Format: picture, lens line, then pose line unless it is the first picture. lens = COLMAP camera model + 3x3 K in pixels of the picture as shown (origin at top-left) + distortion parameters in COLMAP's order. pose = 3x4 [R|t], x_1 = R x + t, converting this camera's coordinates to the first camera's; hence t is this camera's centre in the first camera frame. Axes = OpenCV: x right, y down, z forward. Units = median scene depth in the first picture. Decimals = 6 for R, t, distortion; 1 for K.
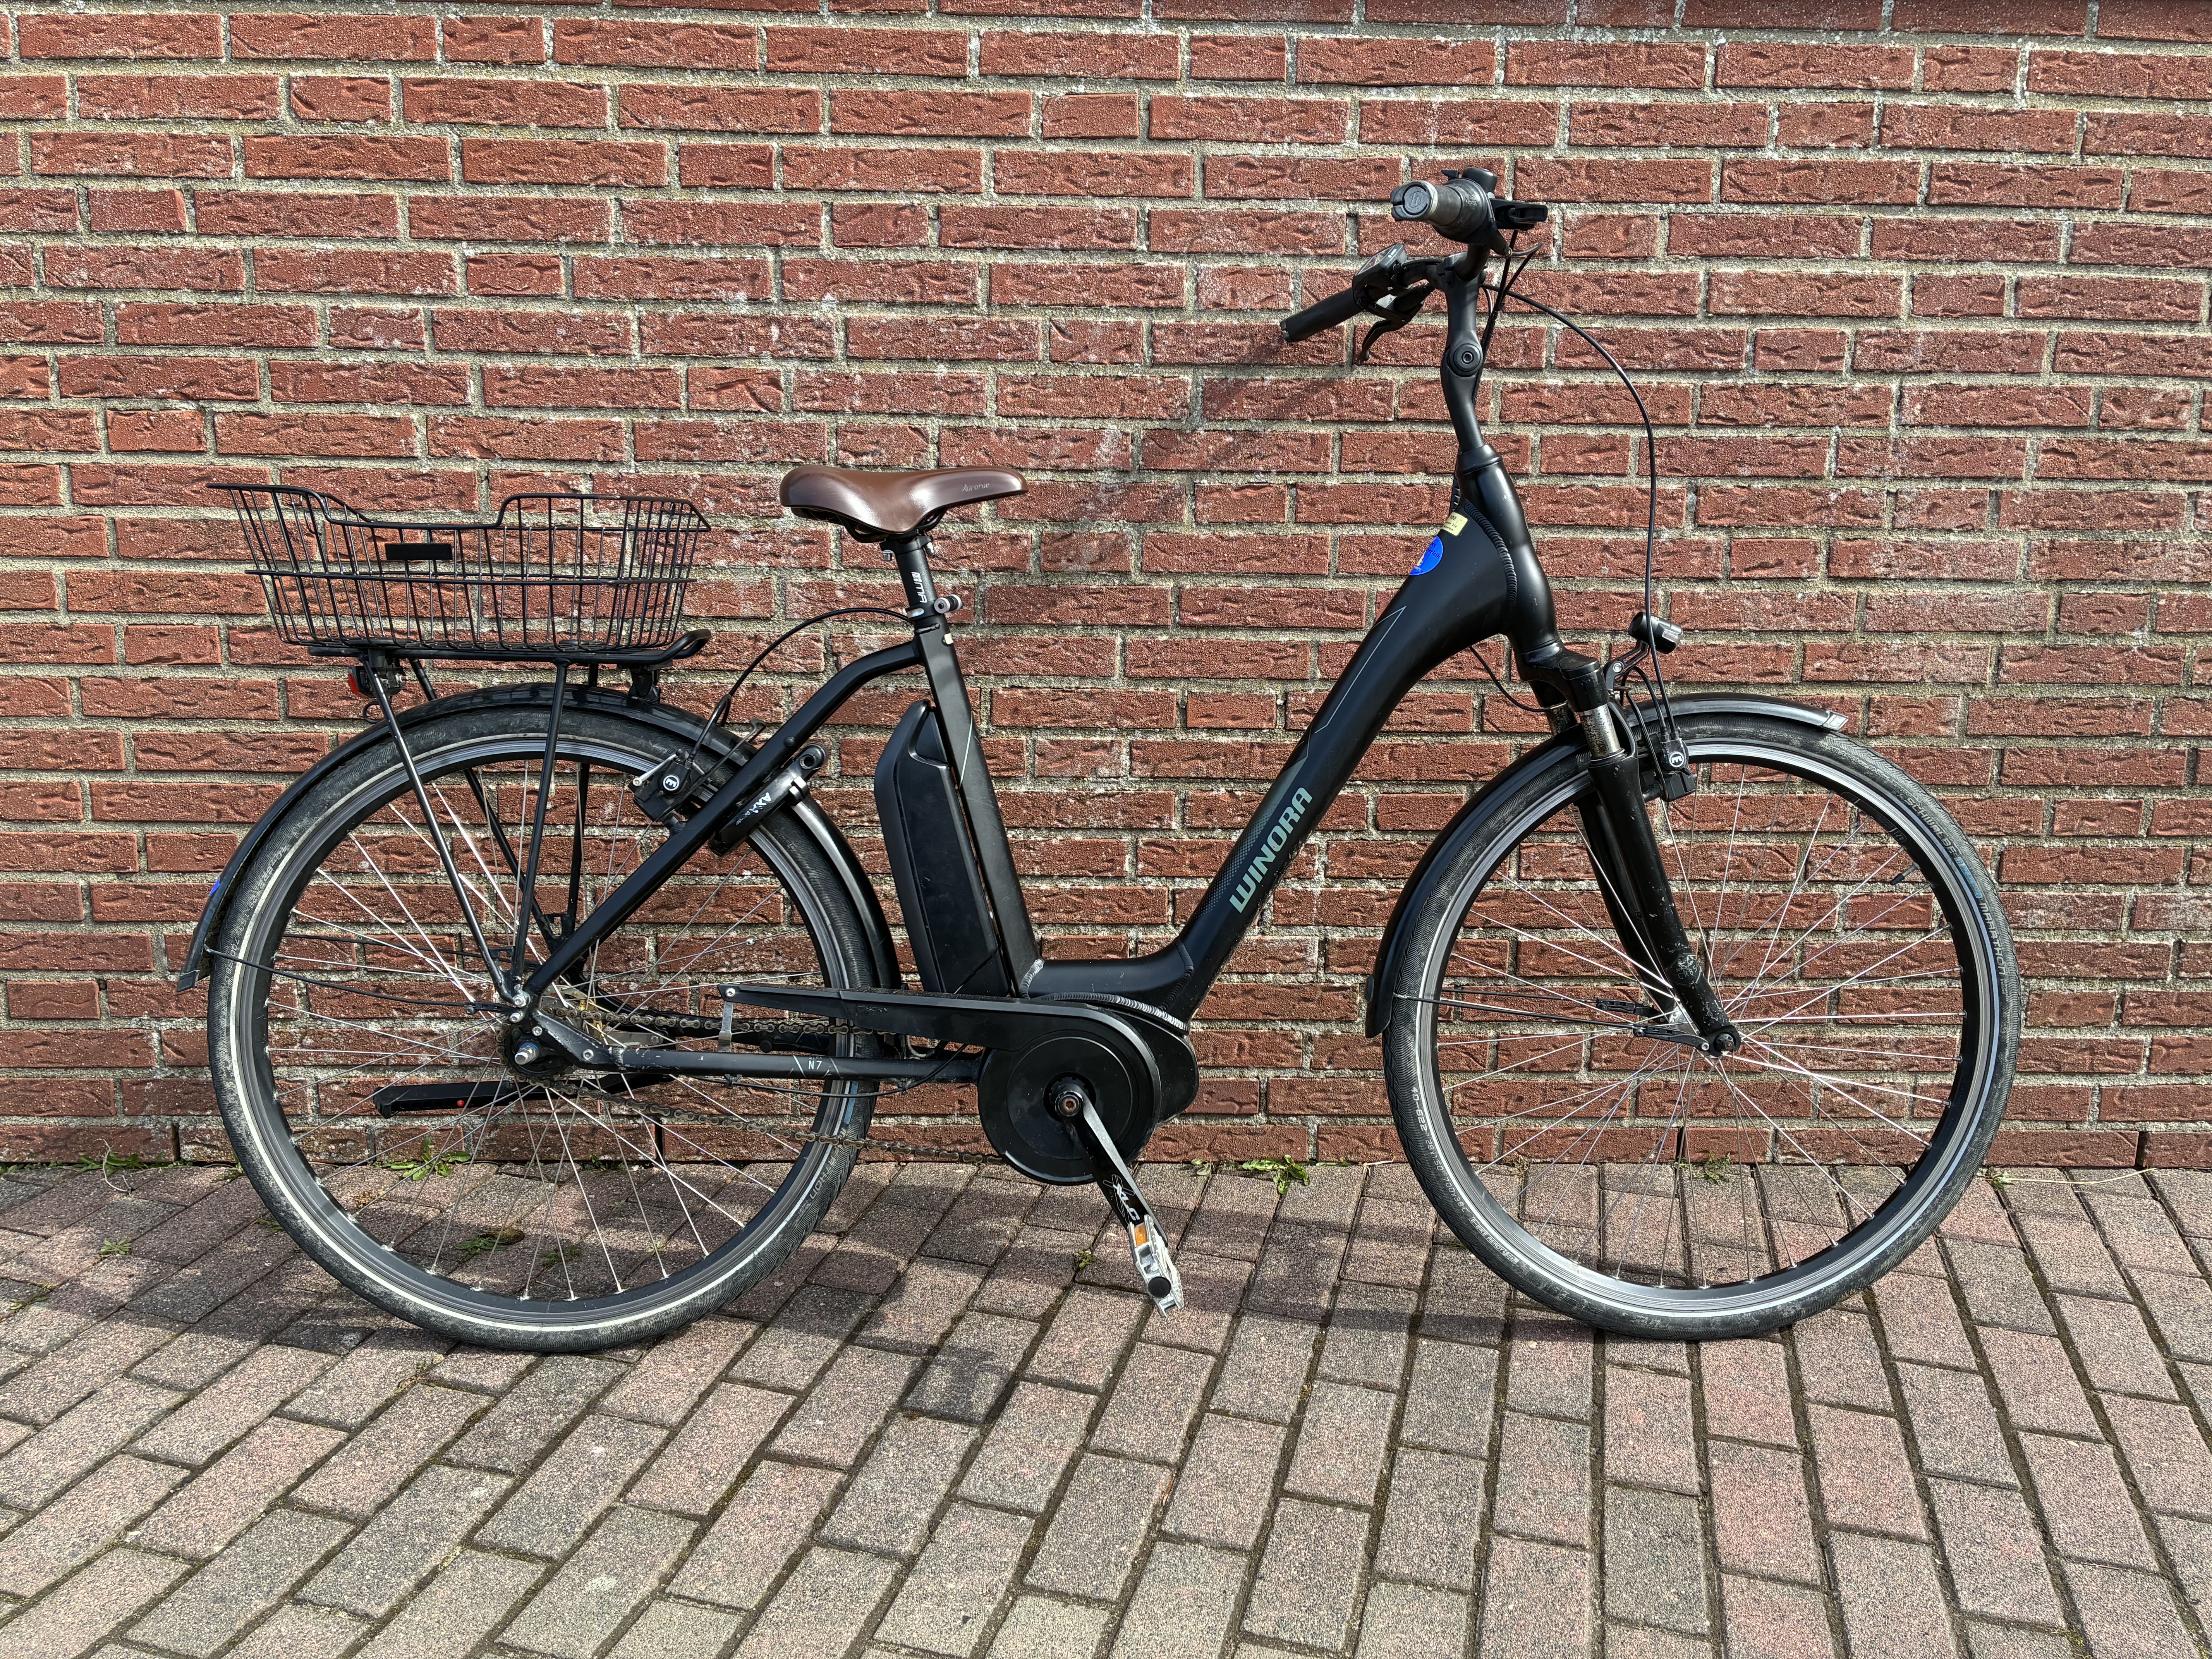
lens RADIAL K [[1691.0, 0, 1109.1], [0, 1691.0, 803.0], [0, 0, 1]] dist [0.047609, -0.053207]
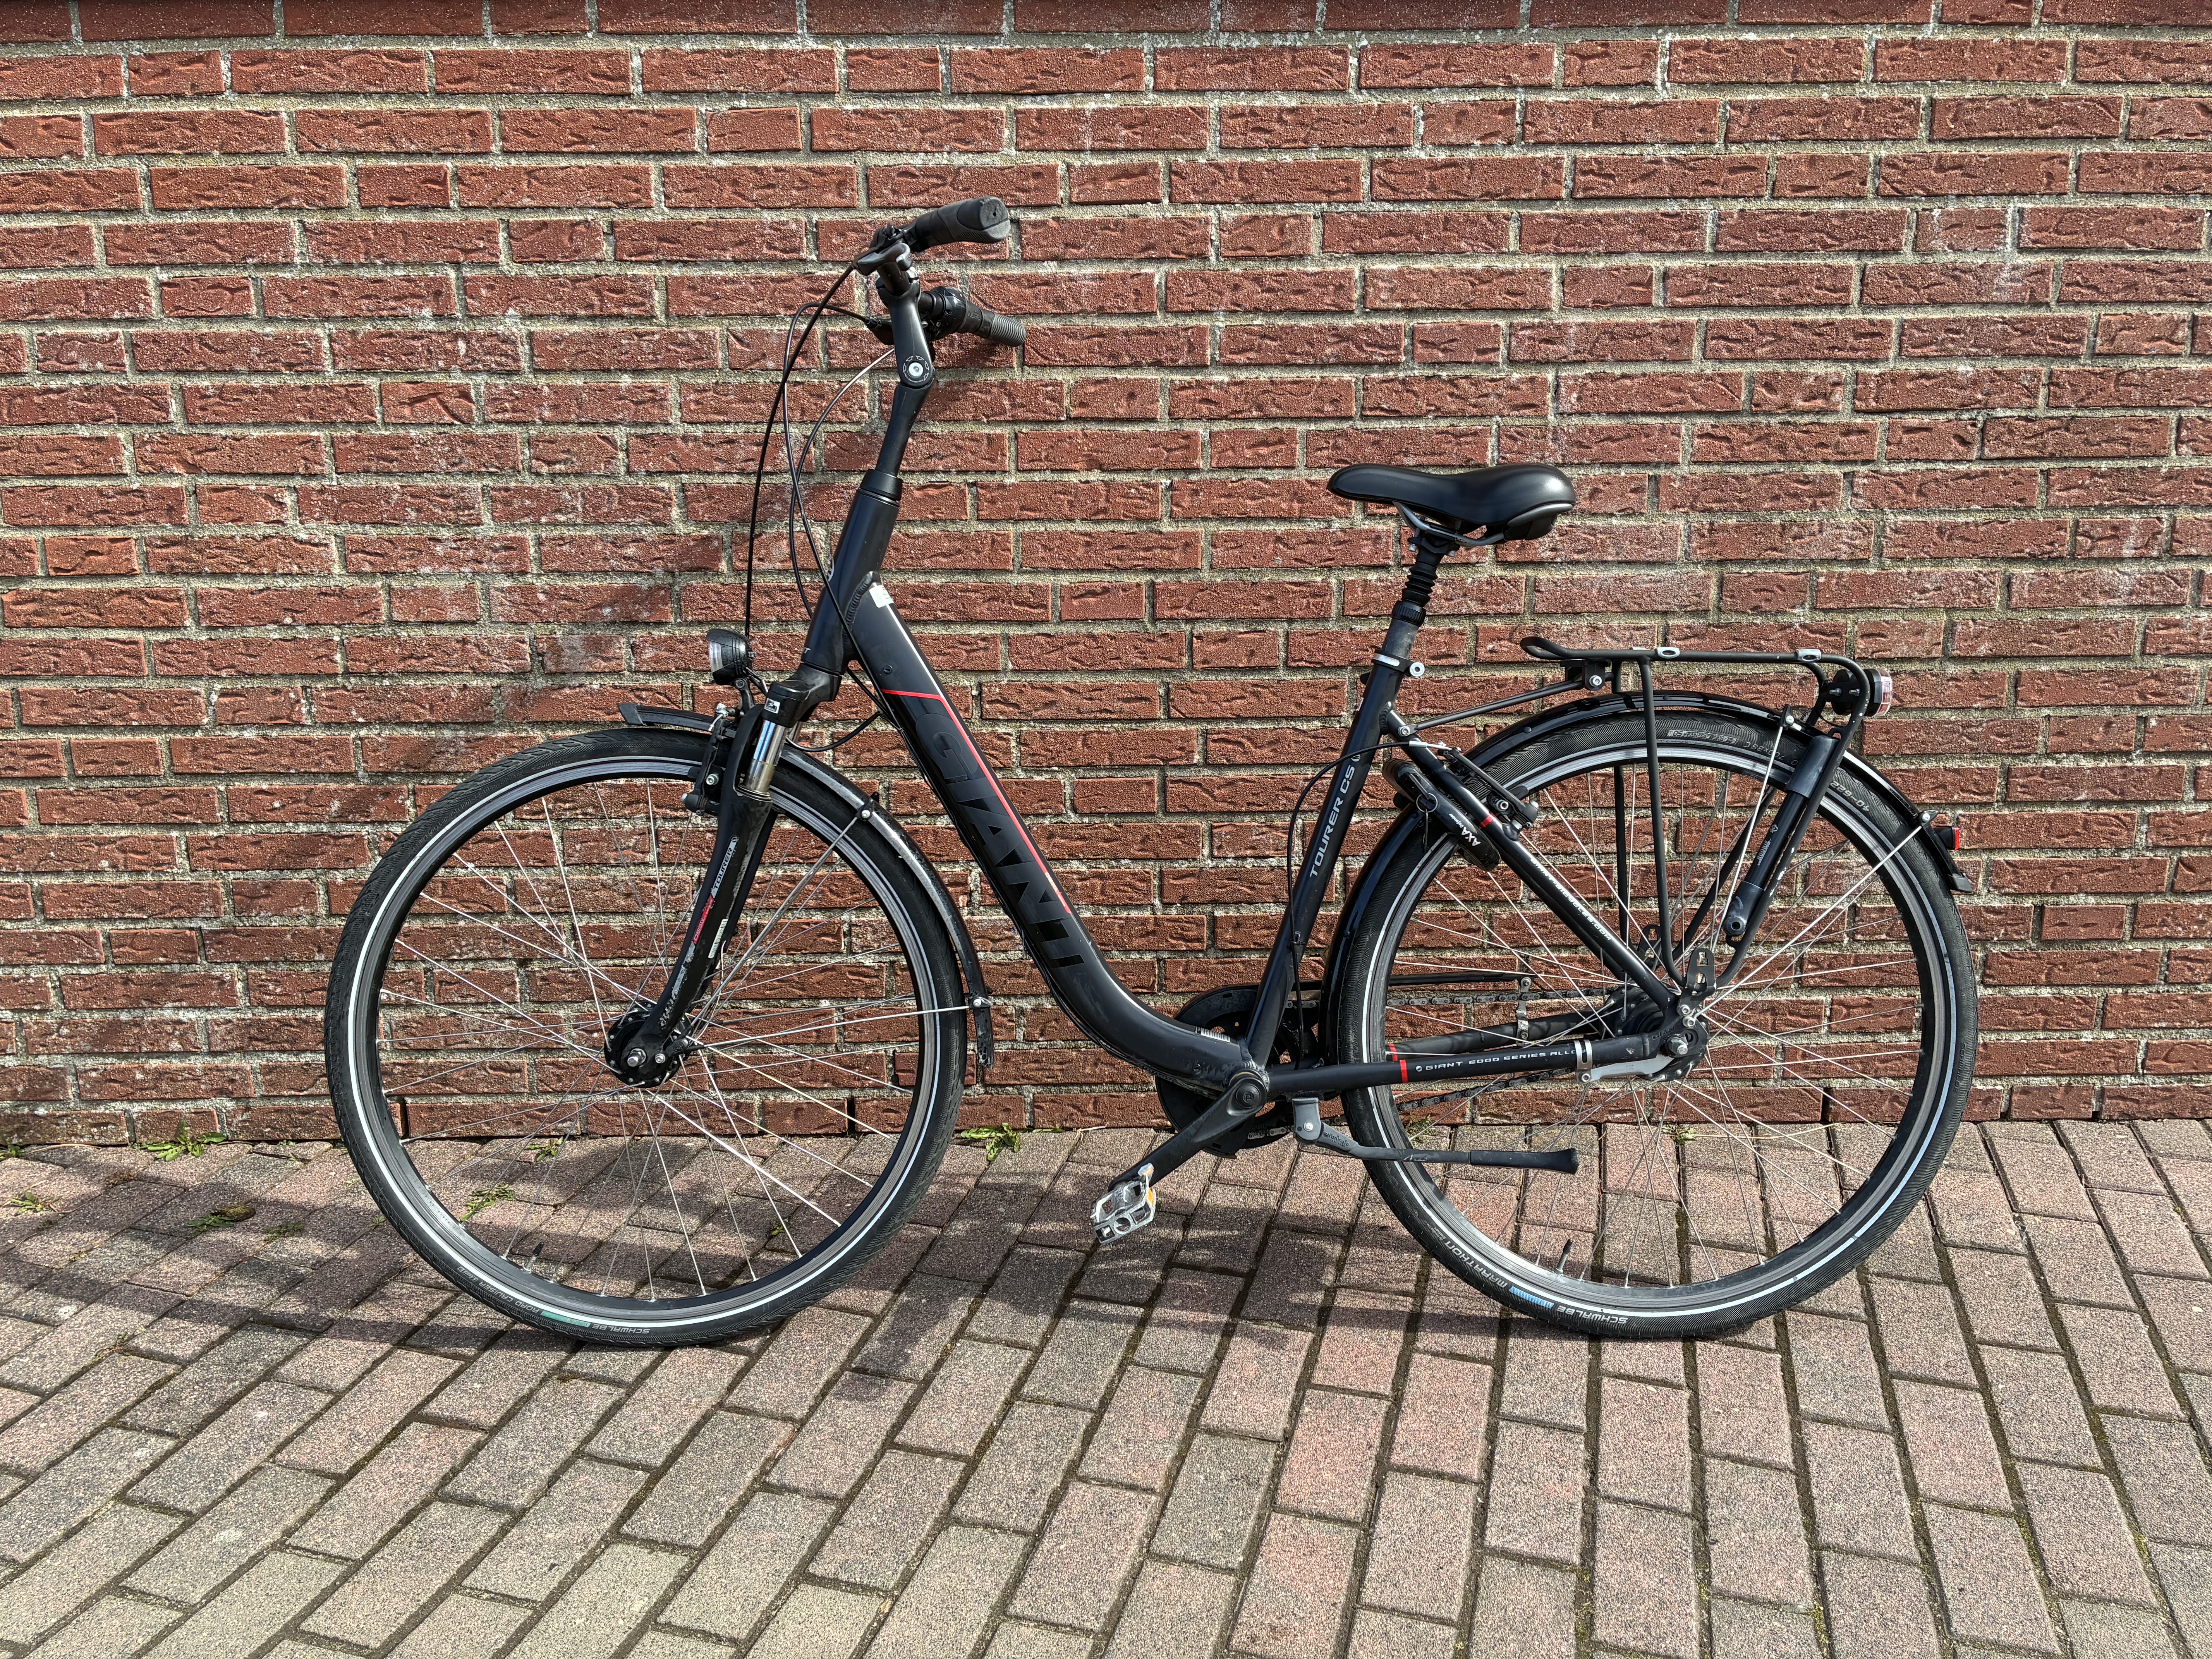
lens RADIAL K [[1691.0, 0, 1112.8], [0, 1691.0, 813.9], [0, 0, 1]] dist [0.047609, -0.053207]
pose [[0.999675, -0.017811, -0.018265, 0.208938], [0.018444, 0.999214, 0.035095, -0.020596], [0.017626, -0.035421, 0.999217, -0.041405]]
